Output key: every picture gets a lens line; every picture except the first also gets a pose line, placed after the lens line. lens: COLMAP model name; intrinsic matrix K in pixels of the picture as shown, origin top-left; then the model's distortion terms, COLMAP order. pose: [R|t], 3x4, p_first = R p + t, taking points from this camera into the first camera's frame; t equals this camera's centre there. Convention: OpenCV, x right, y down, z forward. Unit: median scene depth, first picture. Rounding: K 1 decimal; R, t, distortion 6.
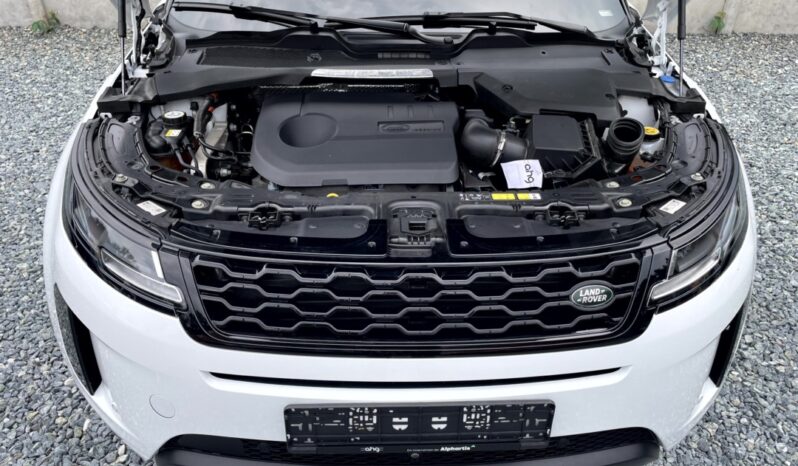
lens RADIAL K [[608.9, 0, 398.6], [0, 608.9, 232.1], [0, 0, 1]] dist [0.023297, -0.051588]
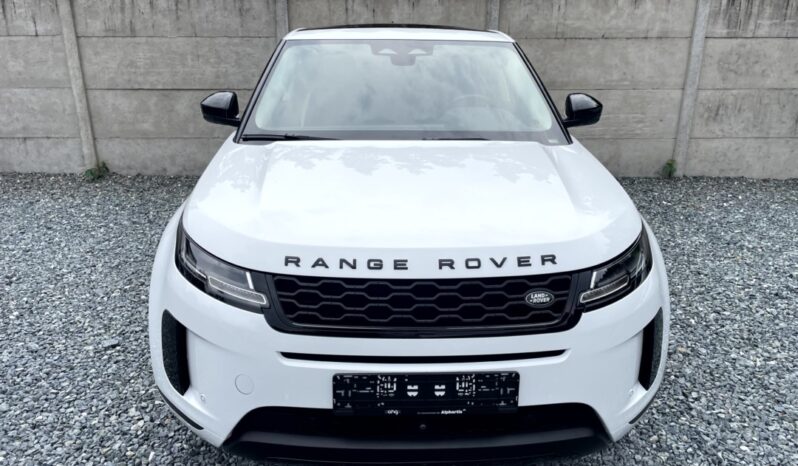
lens RADIAL K [[608.9, 0, 400.0], [0, 608.9, 234.2], [0, 0, 1]] dist [0.023297, -0.051588]
pose [[0.999946, -0.006062, 0.008479, -0.020615], [0.007985, 0.968390, -0.249313, 0.176728], [-0.006700, 0.249367, 0.968386, -0.268055]]
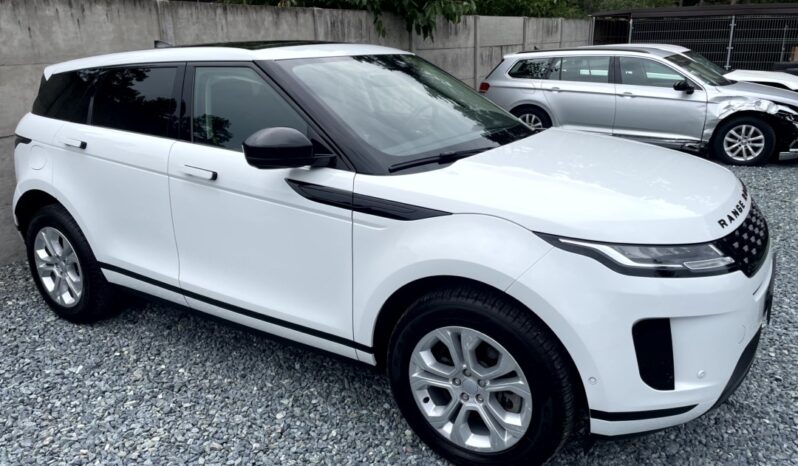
lens RADIAL K [[608.9, 0, 399.9], [0, 608.9, 234.6], [0, 0, 1]] dist [0.023297, -0.051588]
pose [[0.552948, -0.259252, 0.791856, -1.307978], [0.472371, 0.880417, -0.041607, -0.203347], [-0.686377, 0.397057, 0.609289, 0.321861]]
